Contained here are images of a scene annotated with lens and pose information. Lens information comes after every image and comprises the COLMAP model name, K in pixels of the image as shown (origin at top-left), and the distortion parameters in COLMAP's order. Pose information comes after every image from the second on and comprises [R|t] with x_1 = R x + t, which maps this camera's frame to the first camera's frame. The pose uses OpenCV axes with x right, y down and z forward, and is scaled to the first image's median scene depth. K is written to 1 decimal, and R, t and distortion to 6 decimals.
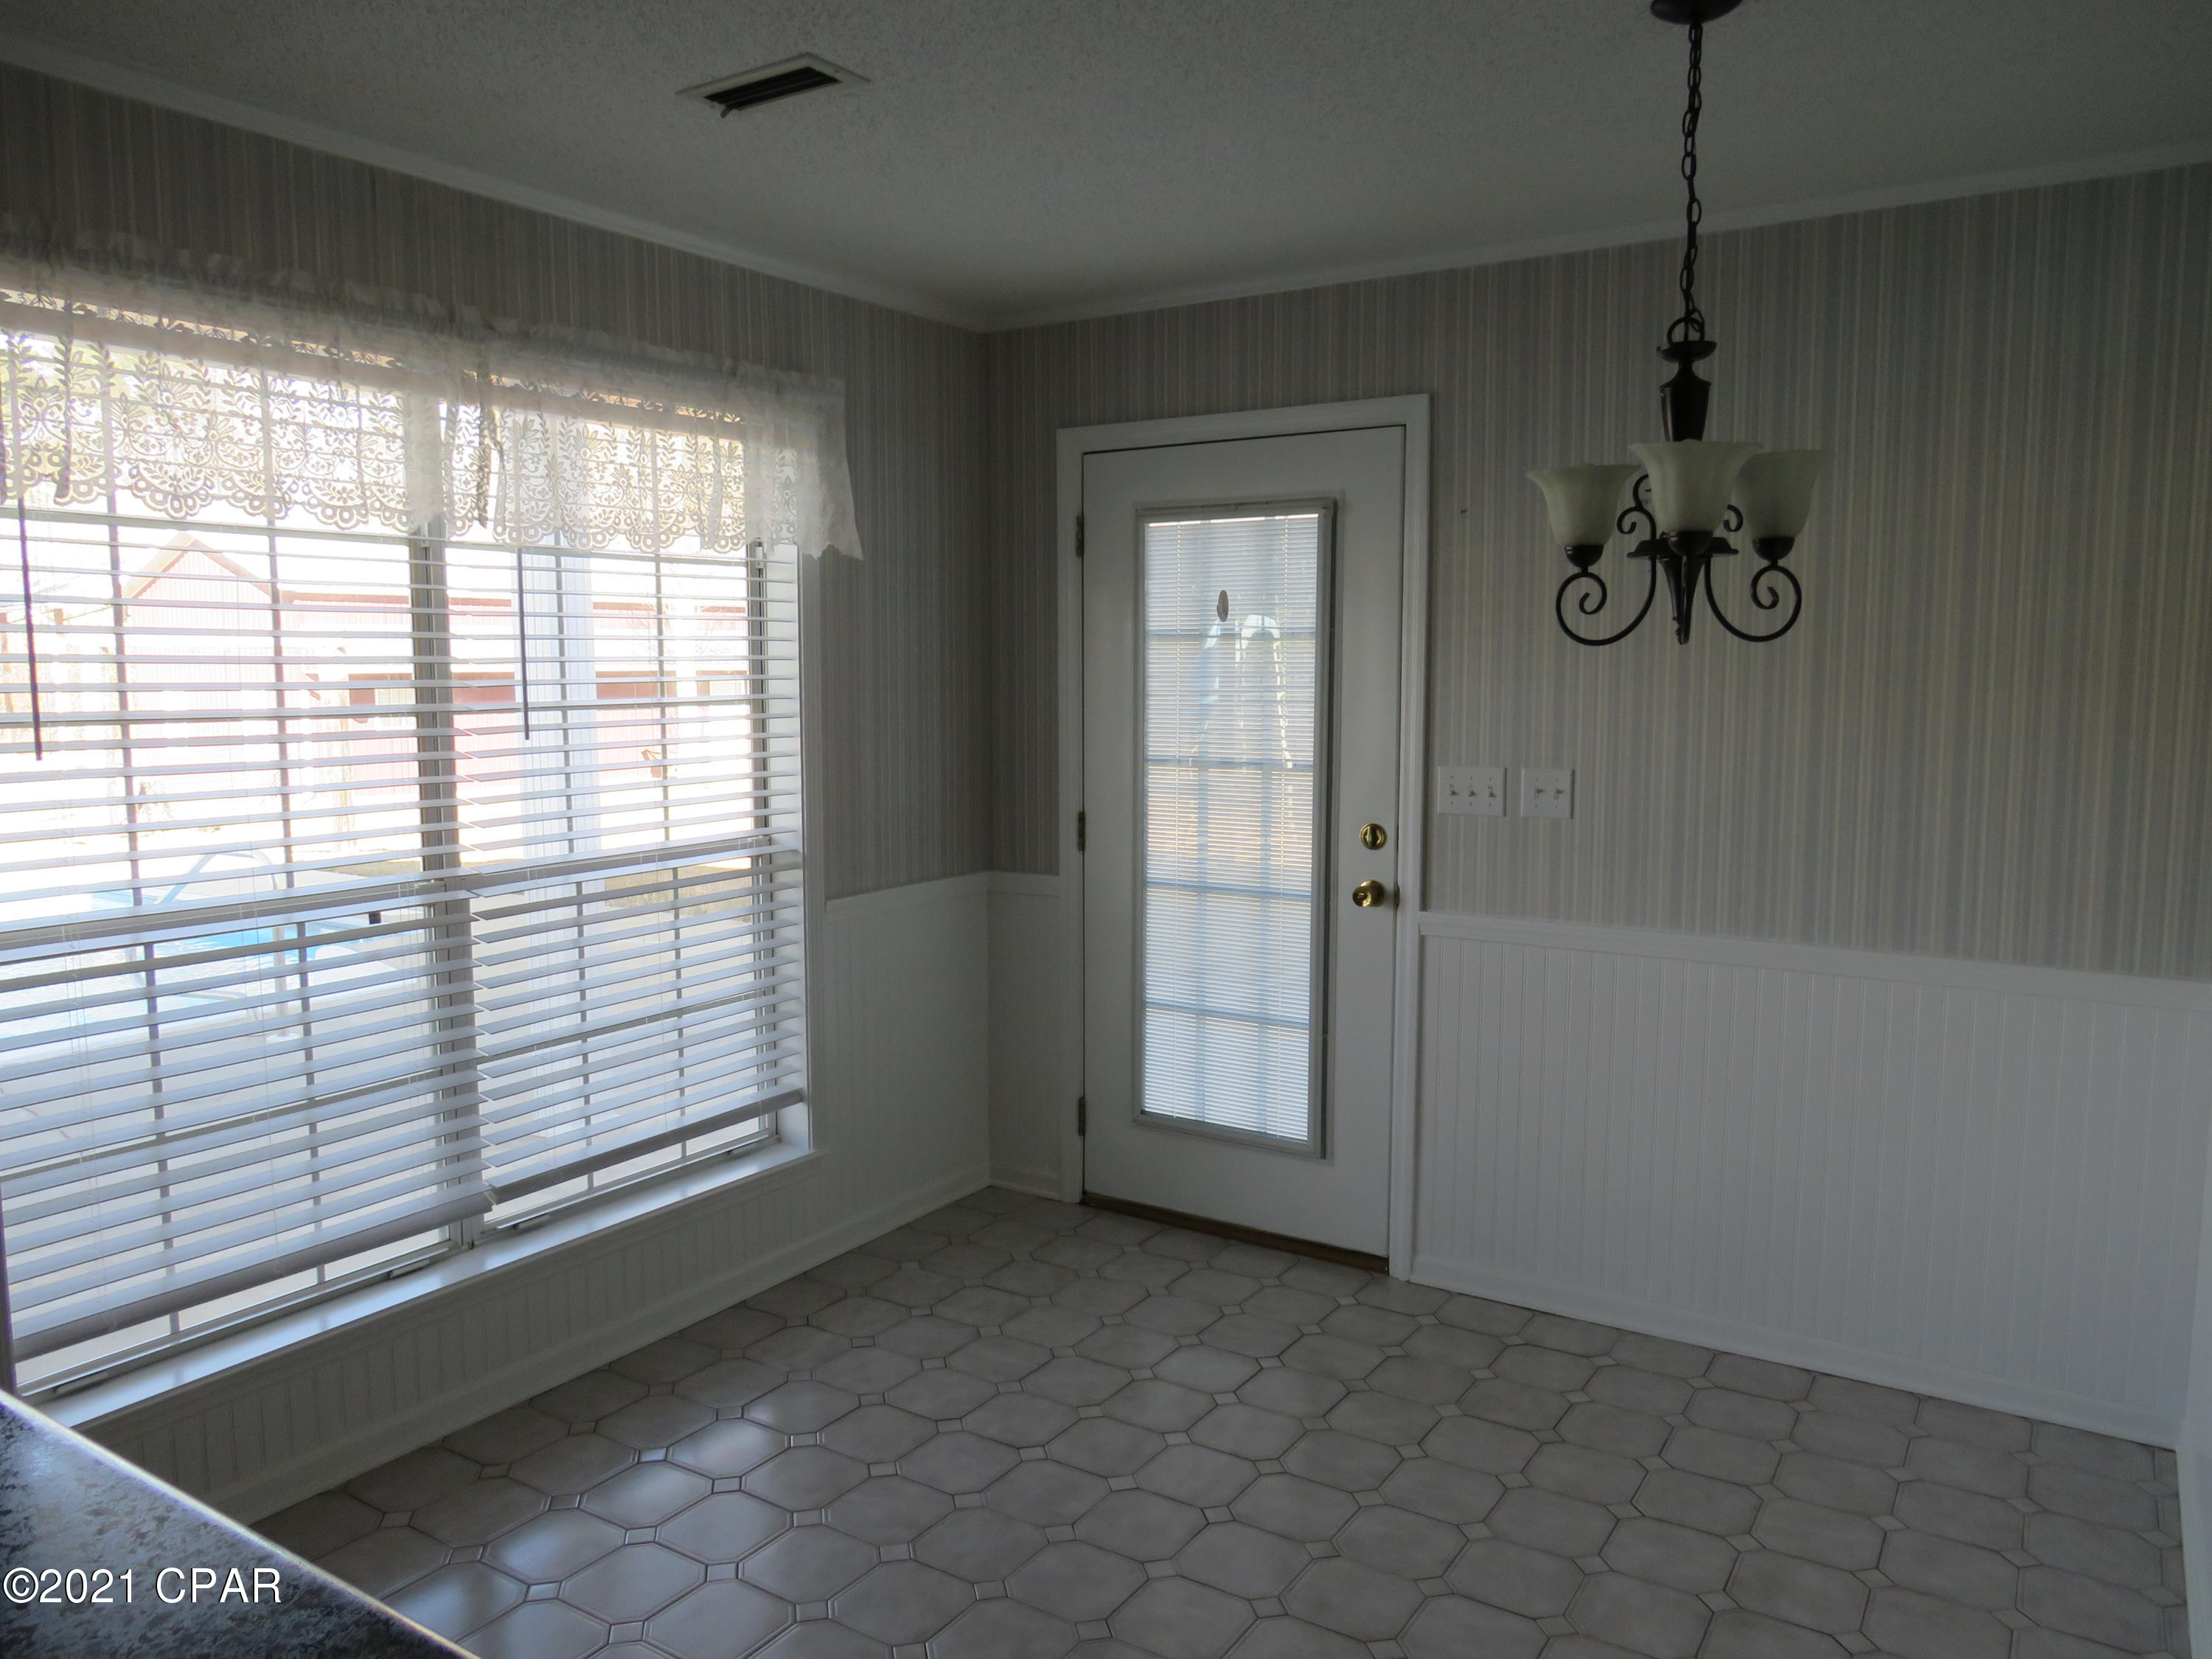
lens RADIAL K [[1566.2, 0, 1100.1], [0, 1566.2, 832.7], [0, 0, 1]] dist [-0.043447, 0.028266]
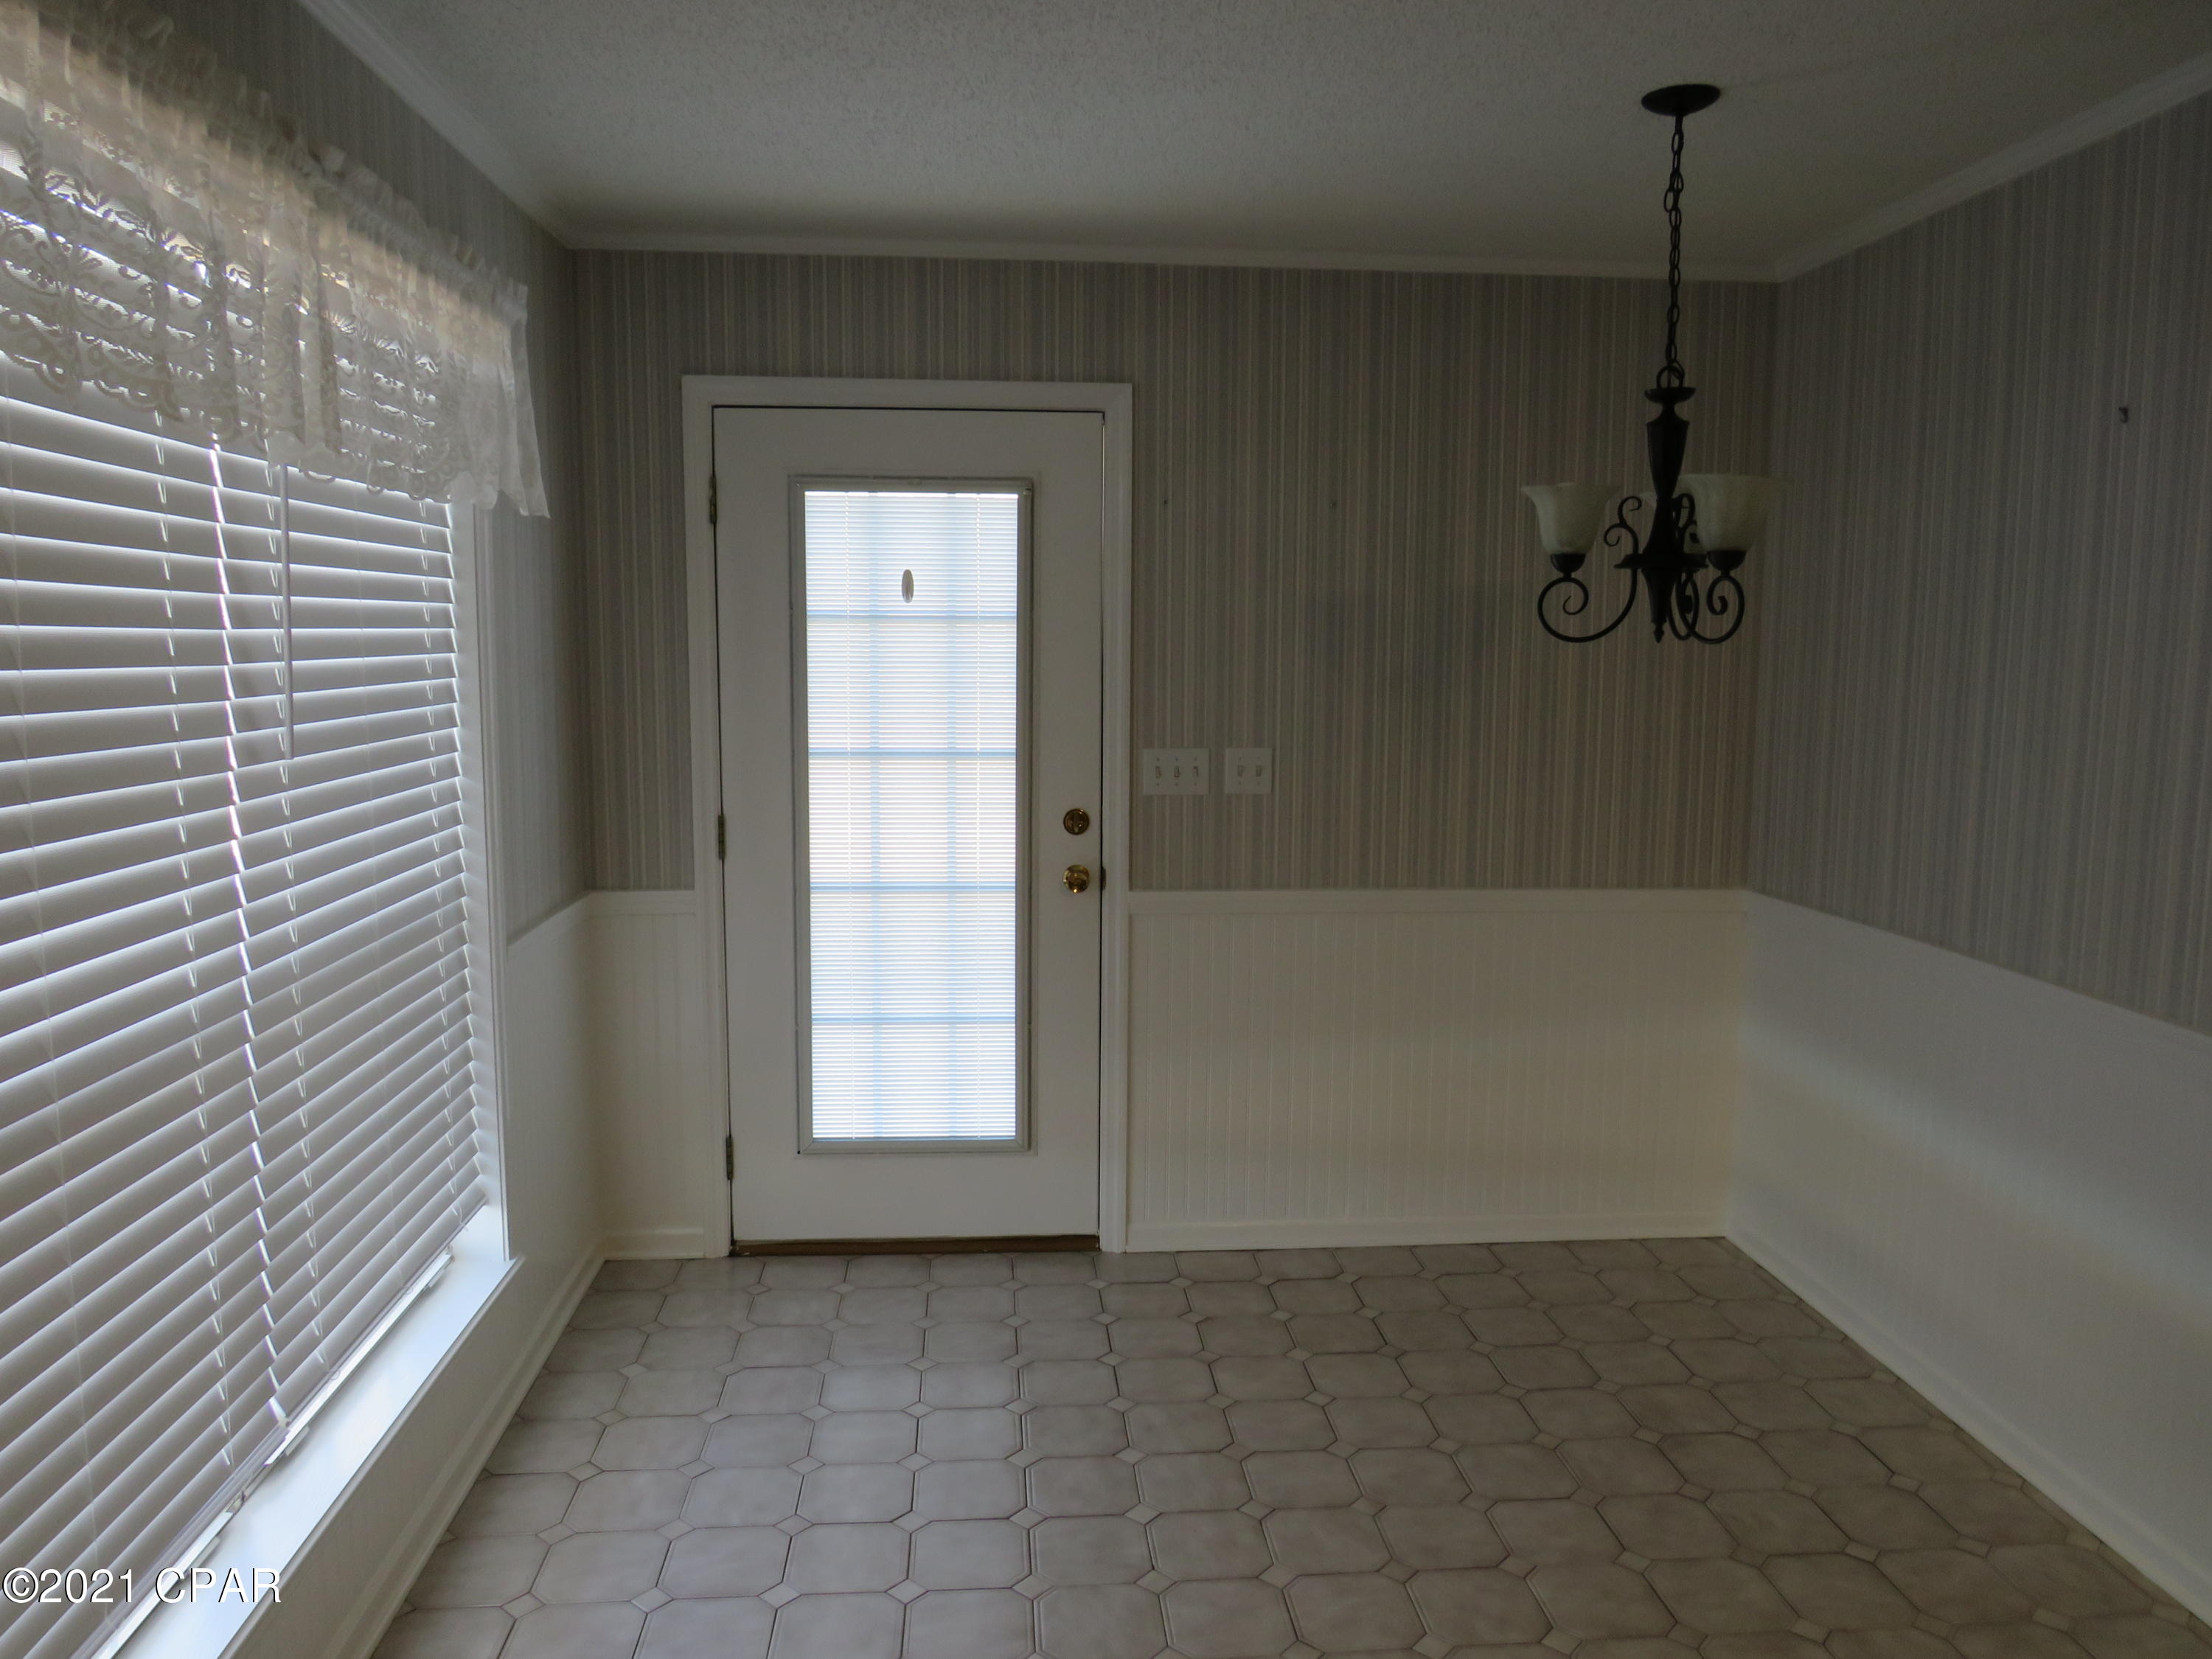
lens RADIAL K [[1573.0, 0, 1106.0], [0, 1573.0, 829.5], [0, 0, 1]] dist [-0.037916, 0.029450]
pose [[0.793757, -0.068025, 0.604419, -0.422625], [0.056897, 0.997673, 0.037564, -0.029327], [-0.605568, 0.004572, 0.795781, 0.188136]]
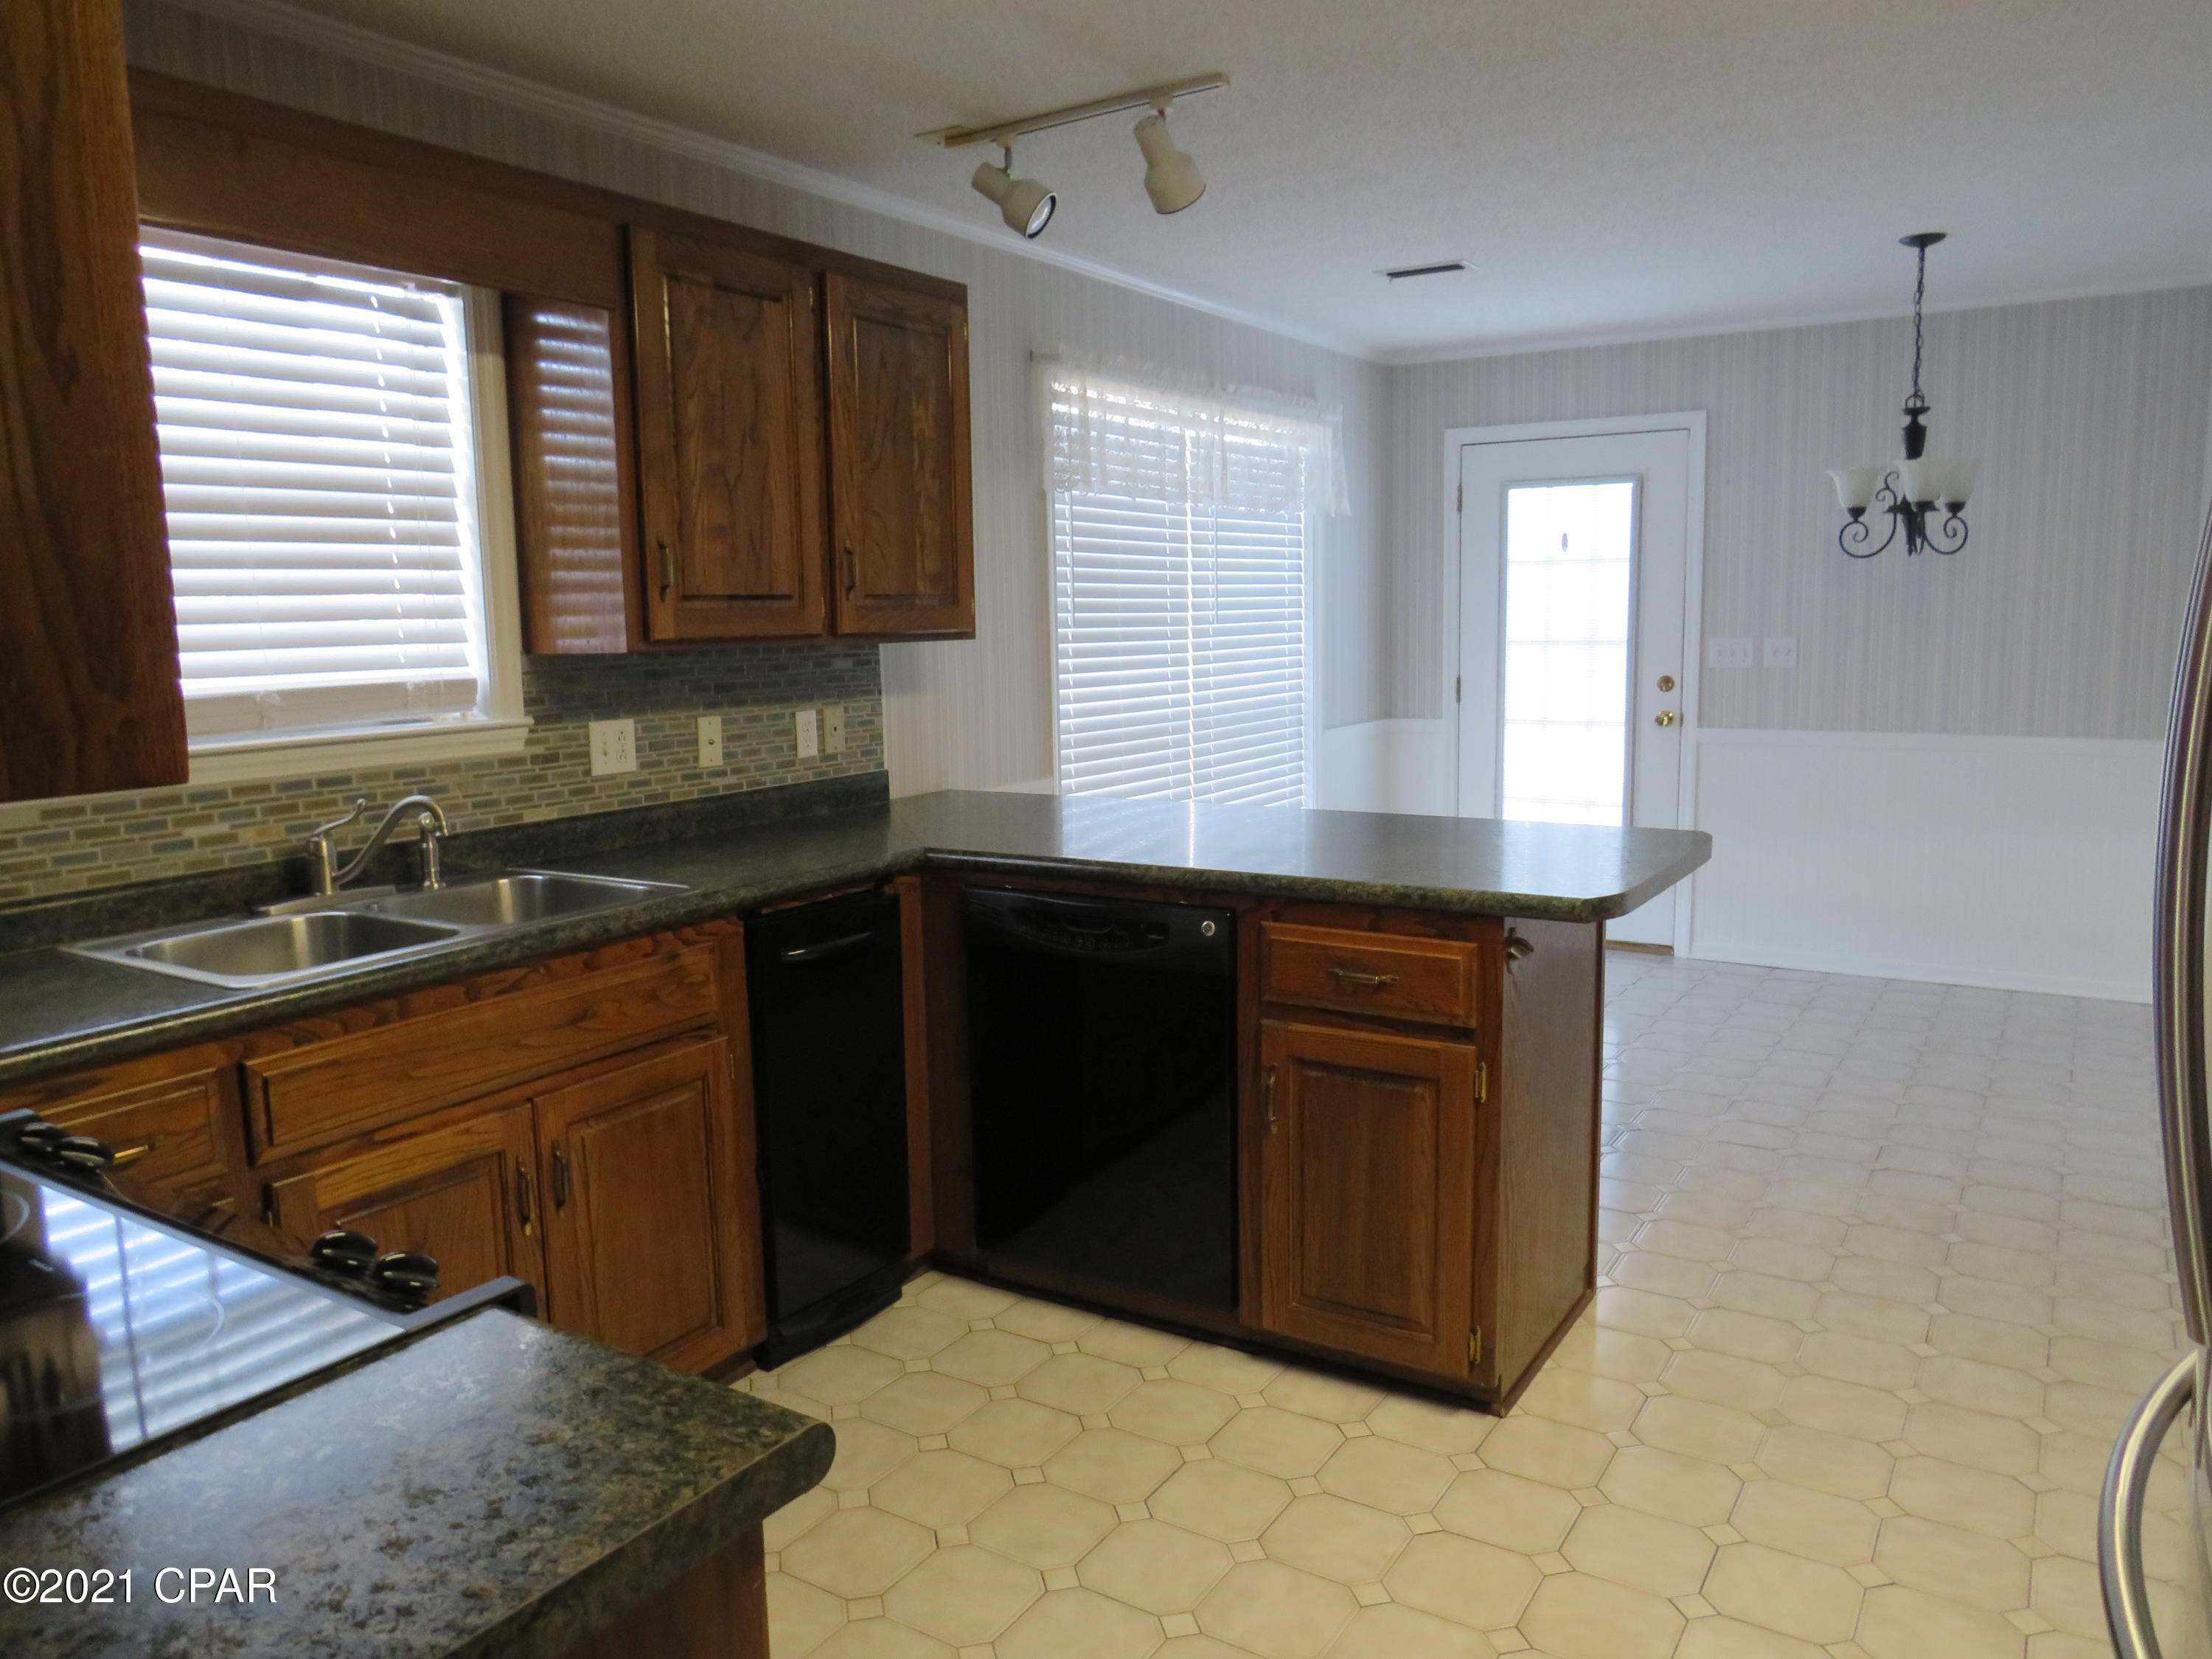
lens RADIAL K [[1573.0, 0, 1106.0], [0, 1573.0, 829.5], [0, 0, 1]] dist [-0.037916, 0.029450]
pose [[0.999792, -0.019444, 0.006129, -0.422080], [0.019228, 0.999252, 0.033565, 0.088880], [-0.006777, -0.033441, 0.999418, -0.629209]]
